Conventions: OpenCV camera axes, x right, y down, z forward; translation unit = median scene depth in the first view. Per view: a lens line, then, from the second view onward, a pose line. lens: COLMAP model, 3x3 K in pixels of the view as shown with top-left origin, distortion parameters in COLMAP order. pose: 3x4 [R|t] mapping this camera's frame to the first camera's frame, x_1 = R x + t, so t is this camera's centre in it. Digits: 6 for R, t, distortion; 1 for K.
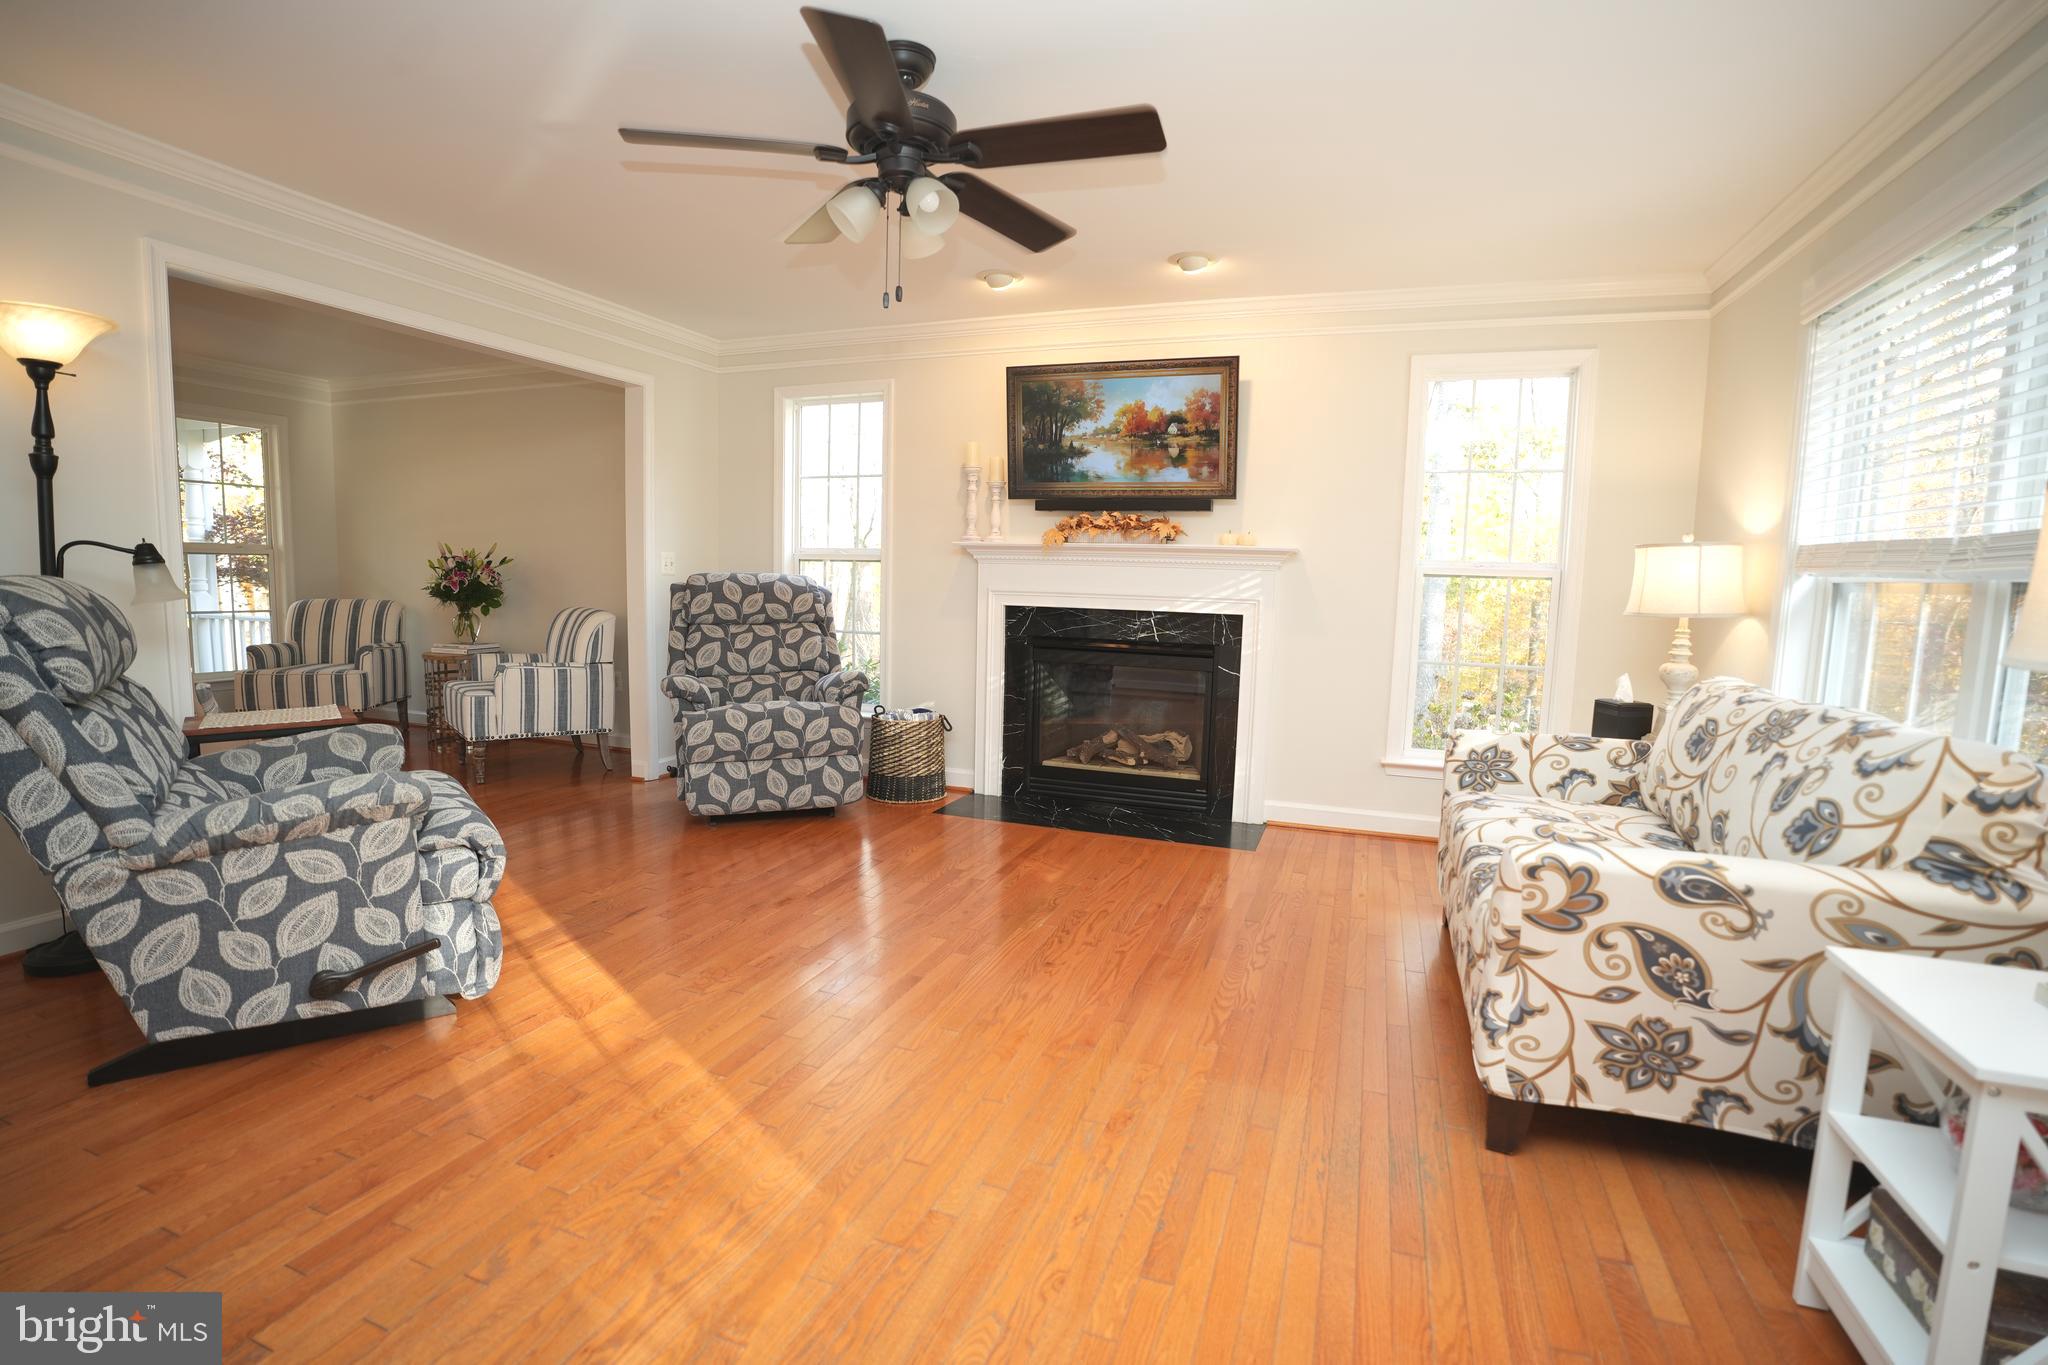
lens RADIAL K [[936.2, 0, 1025.5], [0, 936.2, 687.6], [0, 0, 1]] dist [-0.064404, 0.013631]
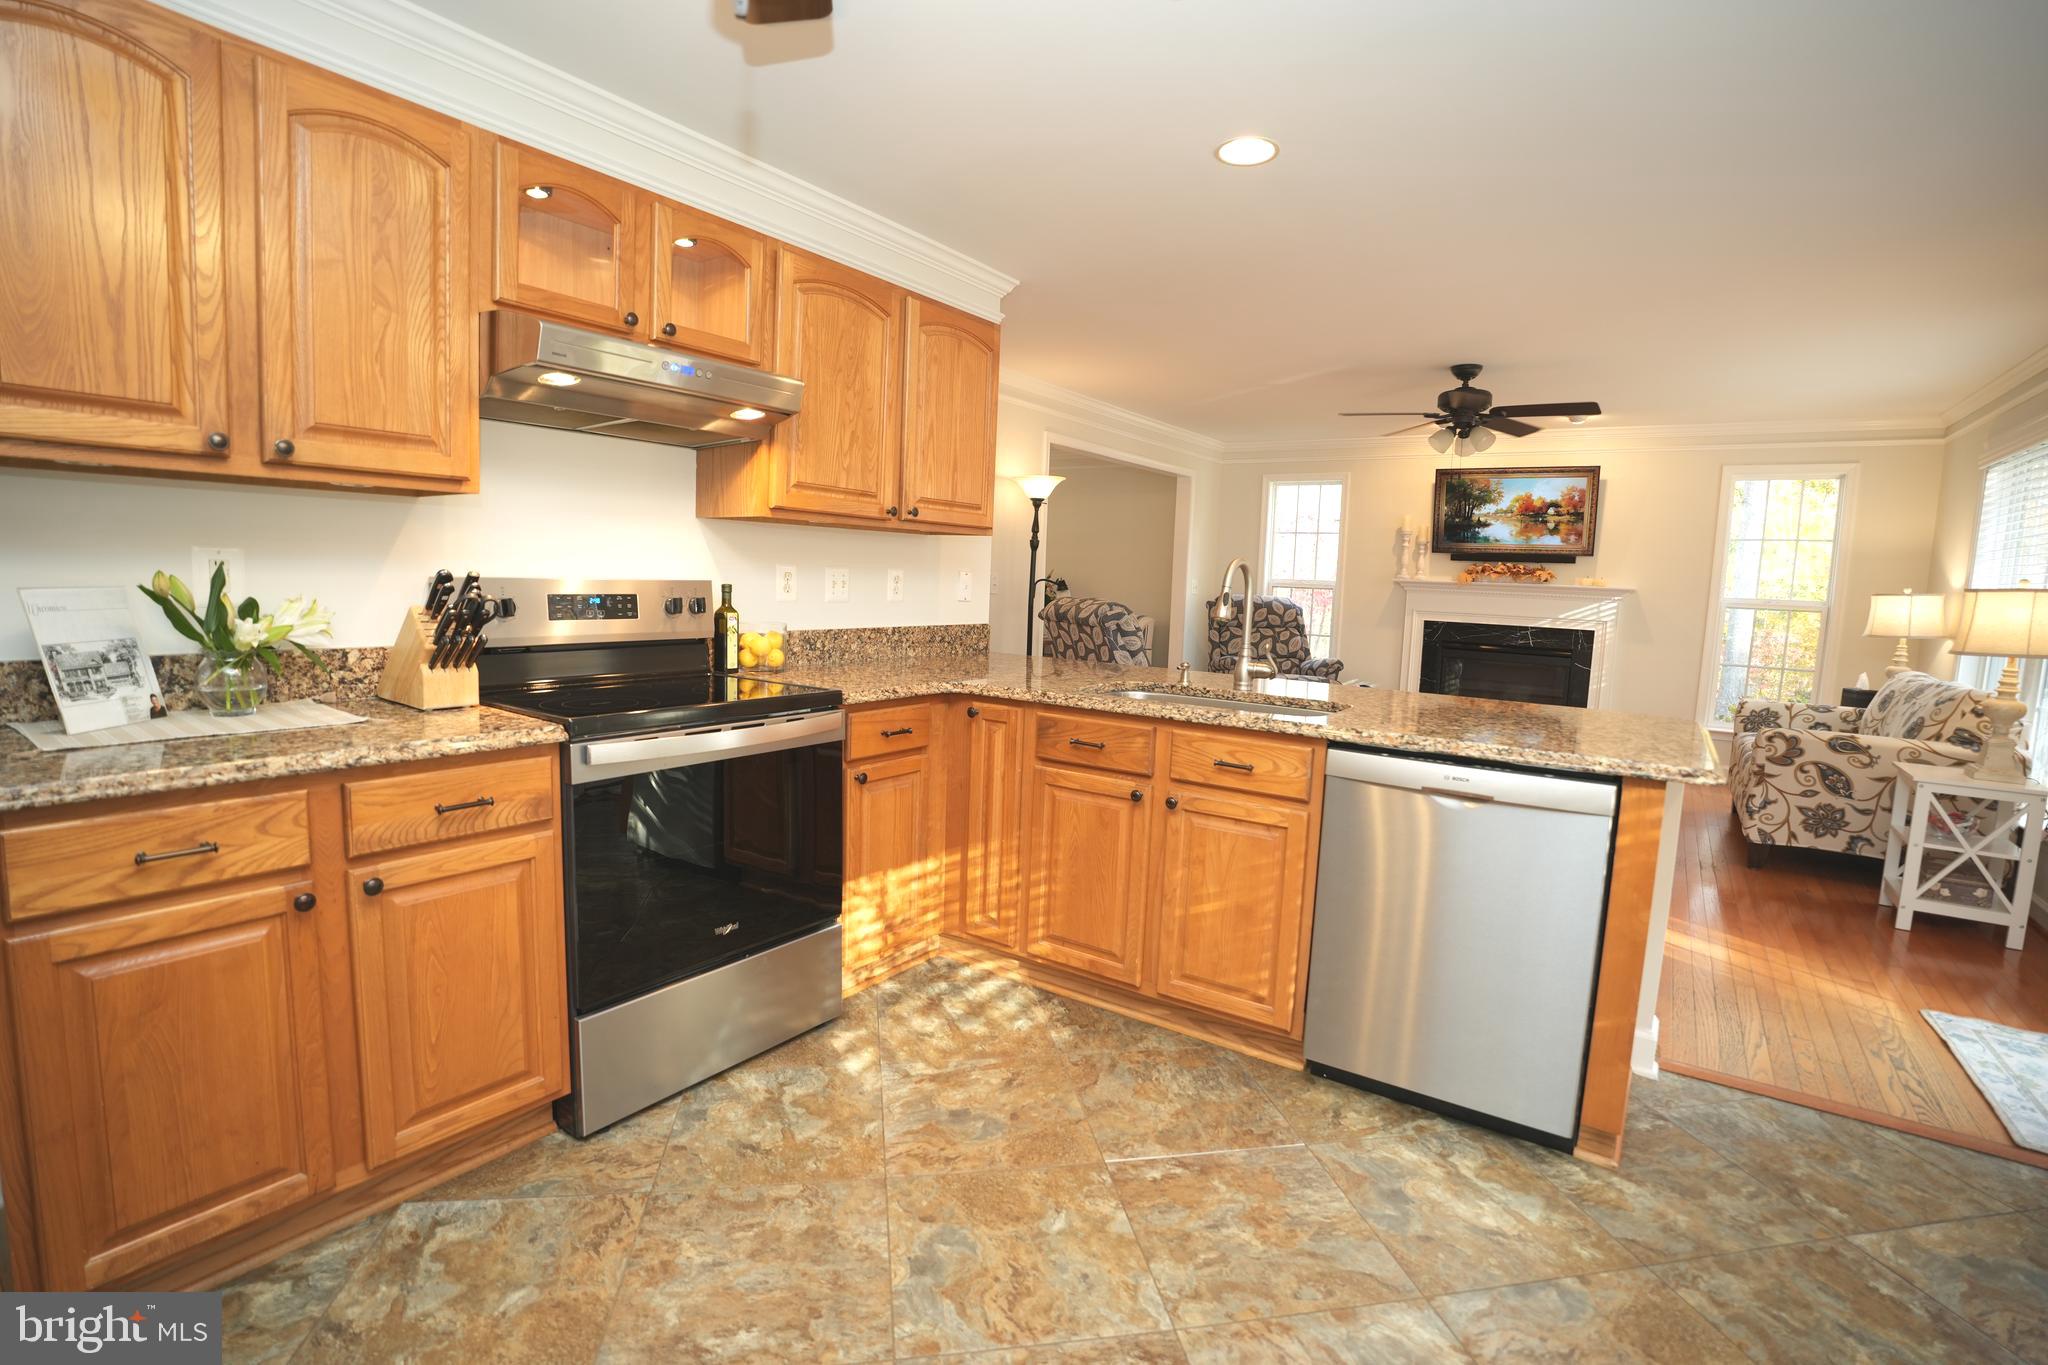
lens RADIAL K [[936.2, 0, 1024.0], [0, 936.2, 680.9], [0, 0, 1]] dist [-0.064404, 0.013631]
pose [[0.966247, 0.040112, -0.254477, -0.301076], [-0.044699, 0.998925, -0.012266, 0.067588], [0.253712, 0.023227, 0.967001, -0.723596]]
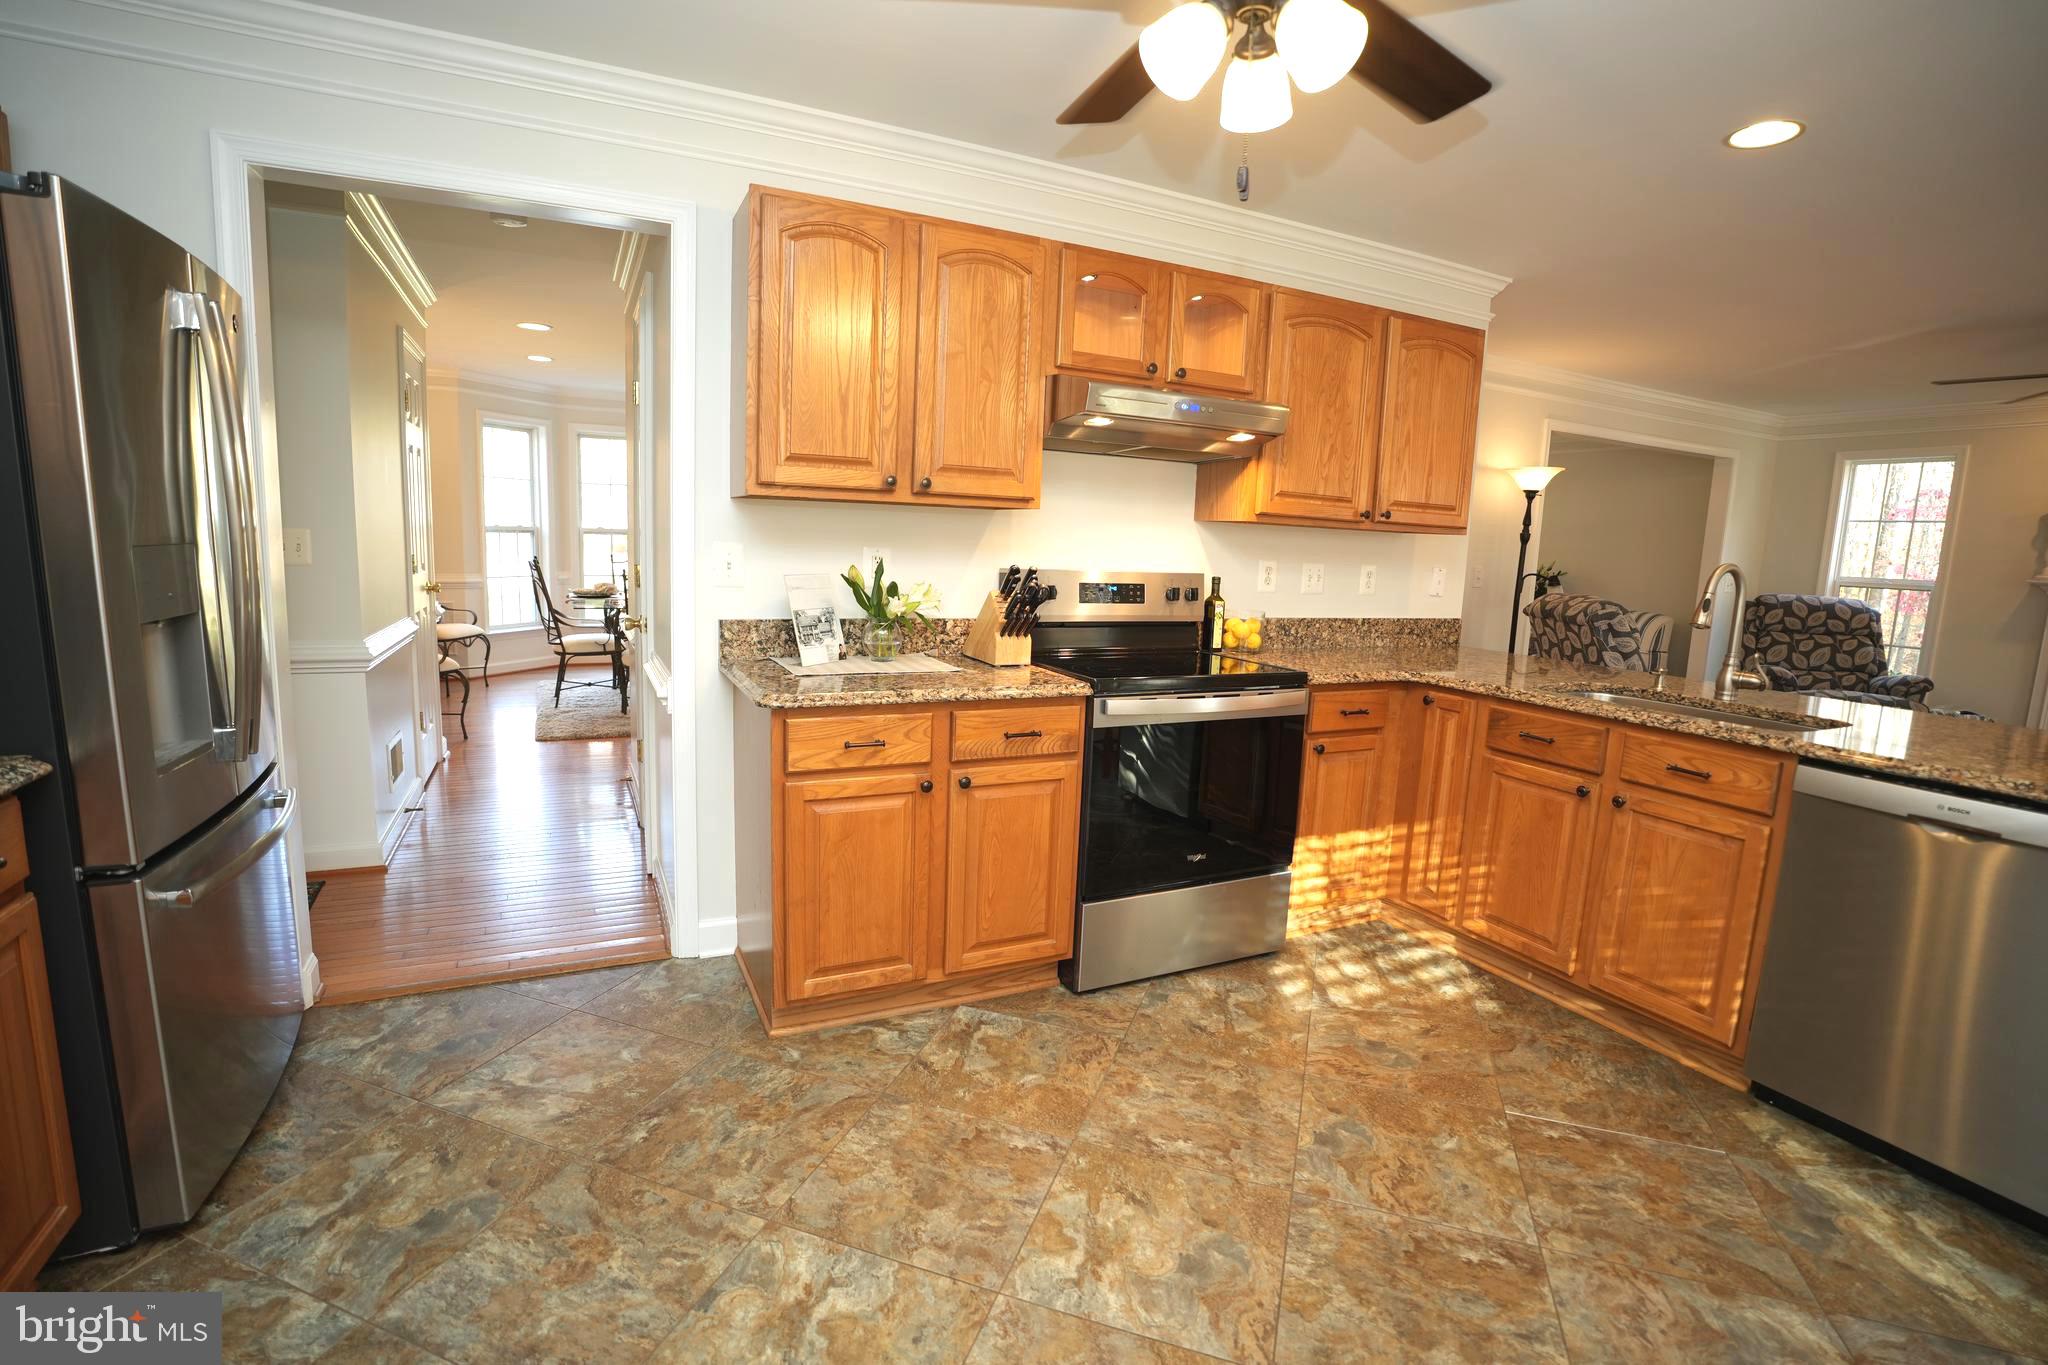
lens RADIAL K [[936.2, 0, 1024.6], [0, 936.2, 679.7], [0, 0, 1]] dist [-0.064404, 0.013631]
pose [[0.717985, 0.106602, -0.687847, -0.234532], [-0.105200, 0.993470, 0.044158, 0.068797], [0.688063, 0.040656, 0.724511, -0.828253]]
